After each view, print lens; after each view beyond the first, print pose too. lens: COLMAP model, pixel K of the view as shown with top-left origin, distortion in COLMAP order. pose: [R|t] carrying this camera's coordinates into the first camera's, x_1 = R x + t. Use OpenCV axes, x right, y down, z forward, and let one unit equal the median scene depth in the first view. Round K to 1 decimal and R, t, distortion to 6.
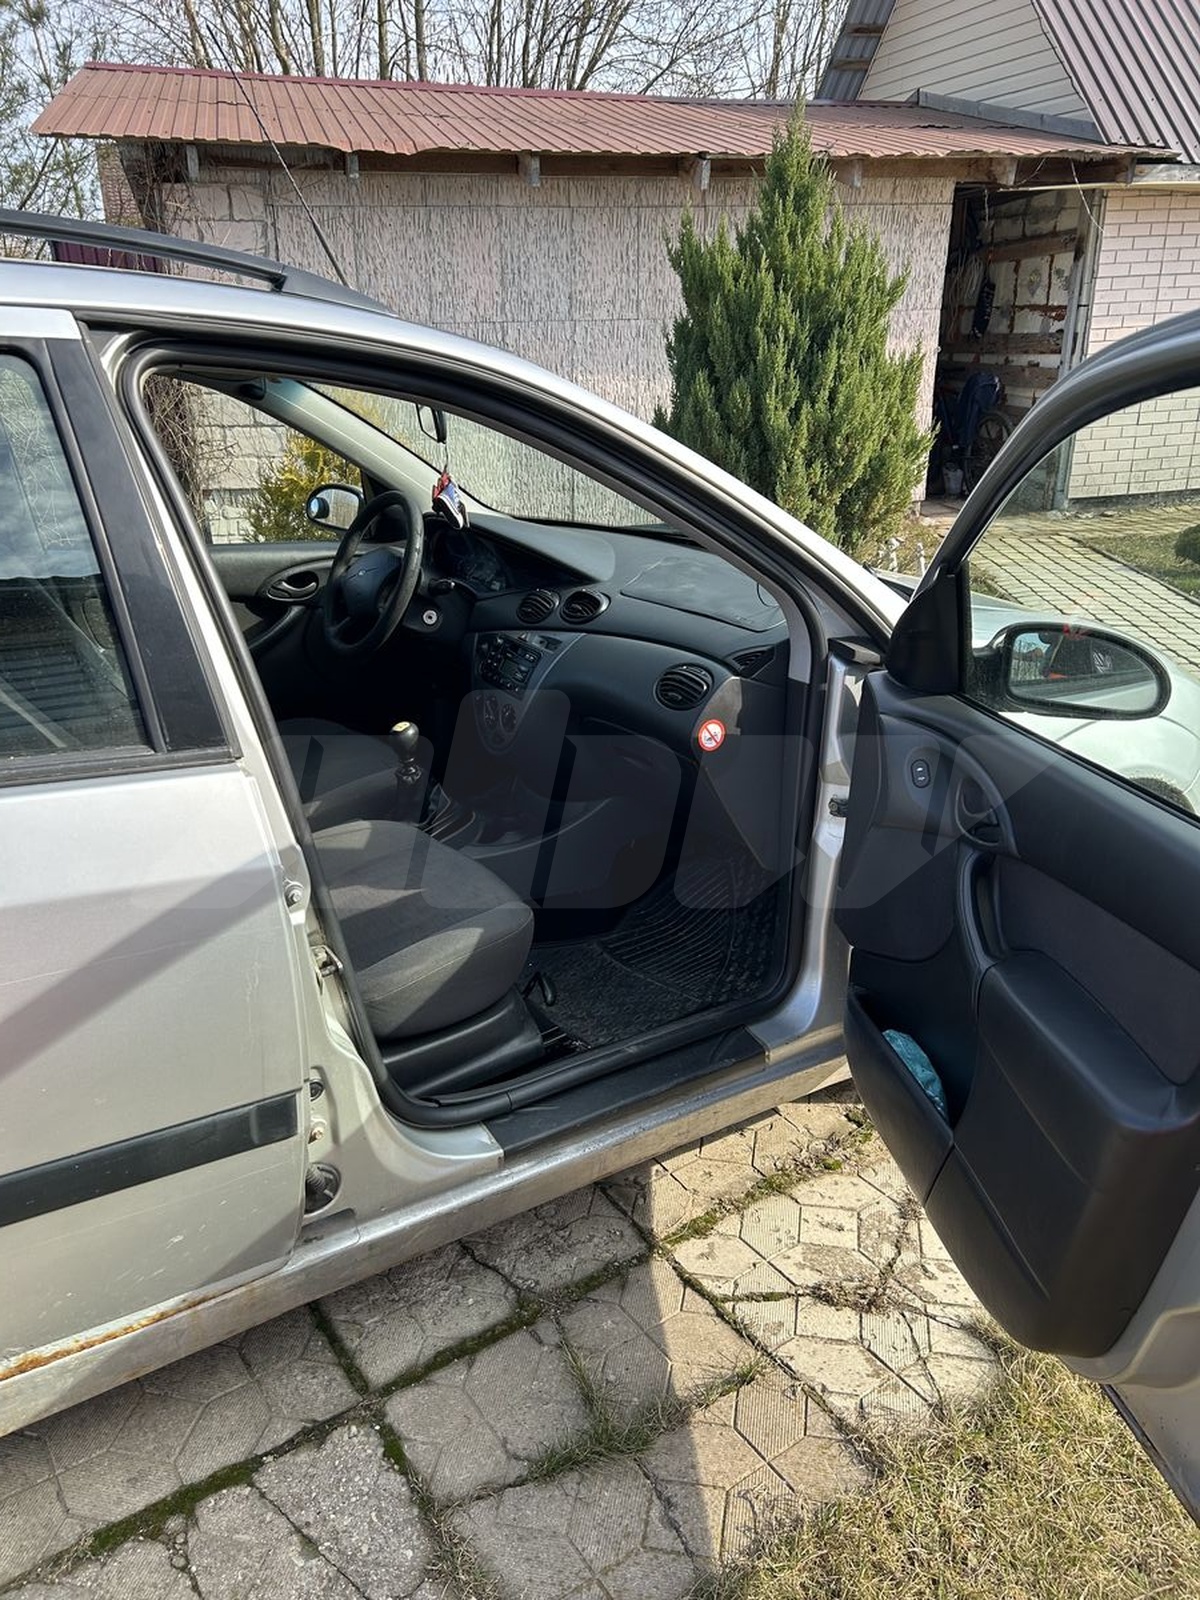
lens RADIAL K [[1252.2, 0, 600.0], [0, 1252.2, 800.0], [0, 0, 1]] dist [0.002343, -0.007931]
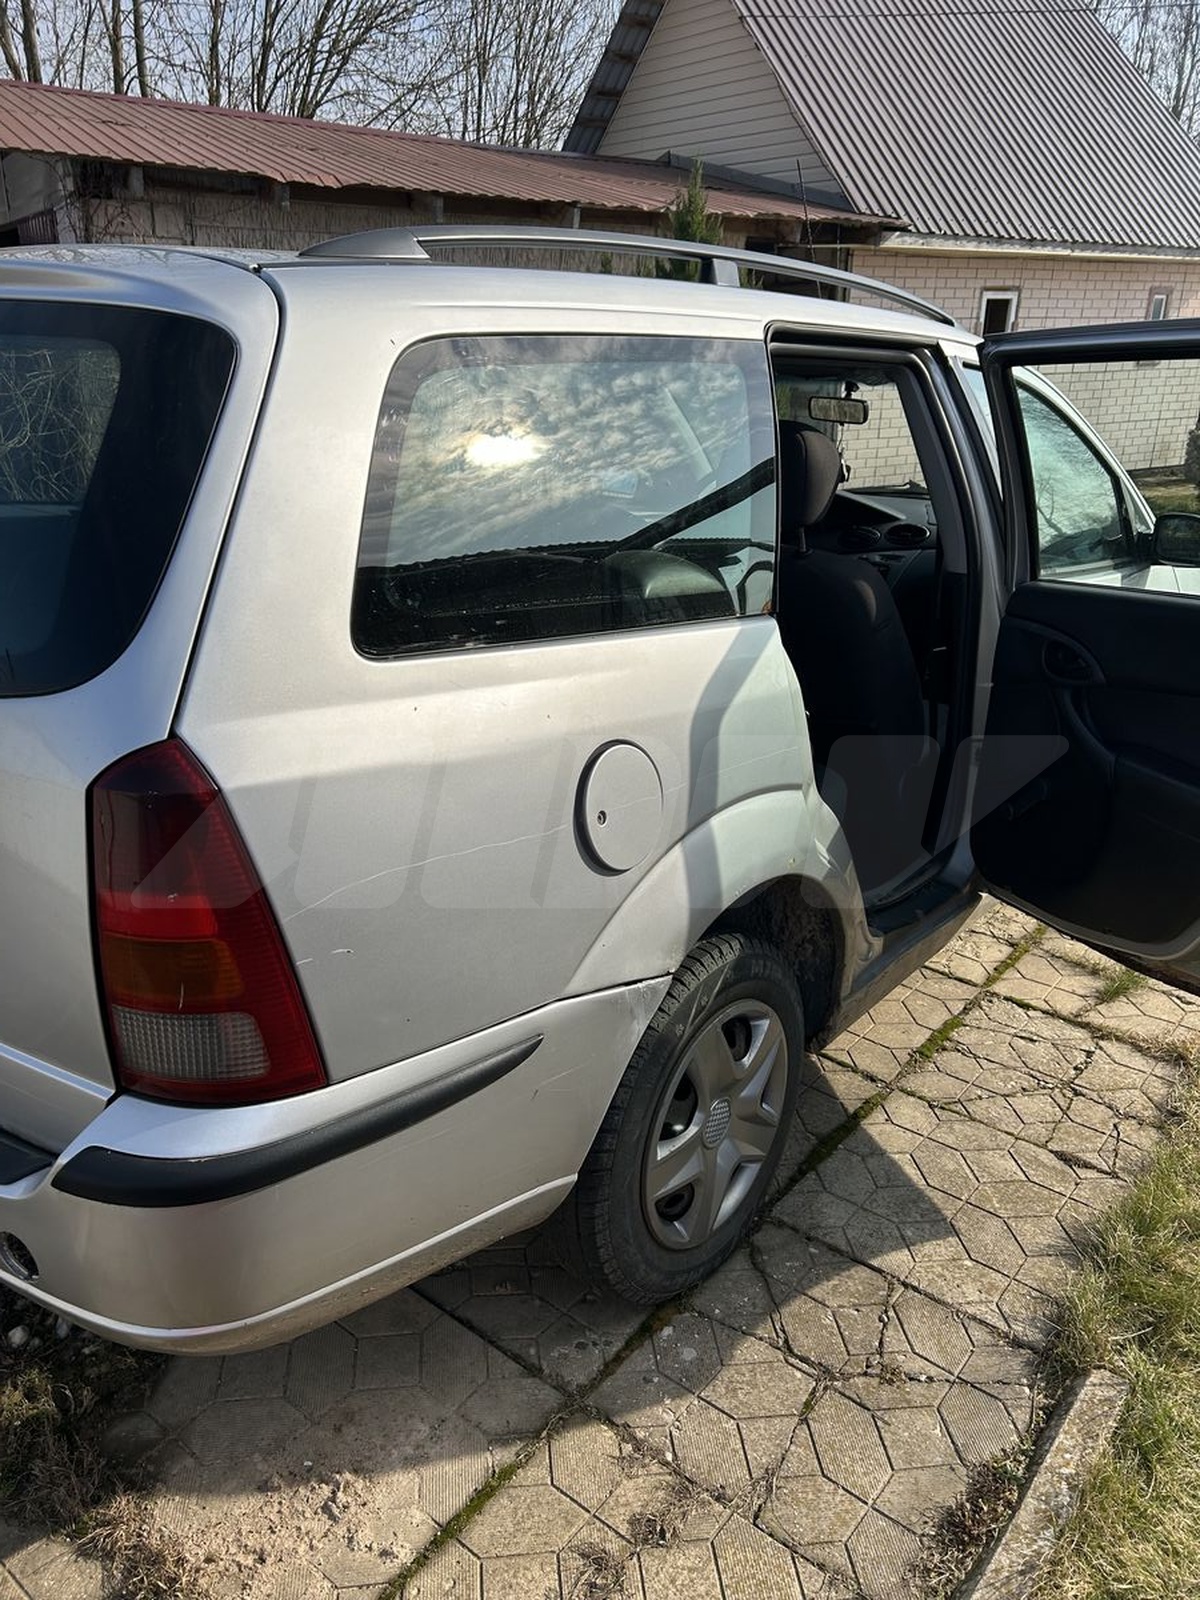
lens RADIAL K [[1187.7, 0, 671.4], [0, 1187.7, 800.6], [0, 0, 1]] dist [0.002129, -0.004184]
pose [[0.949080, -0.085927, 0.303091, -0.182769], [0.085865, 0.996215, 0.013559, 0.029882], [-0.303108, 0.013156, 0.952865, -0.069570]]
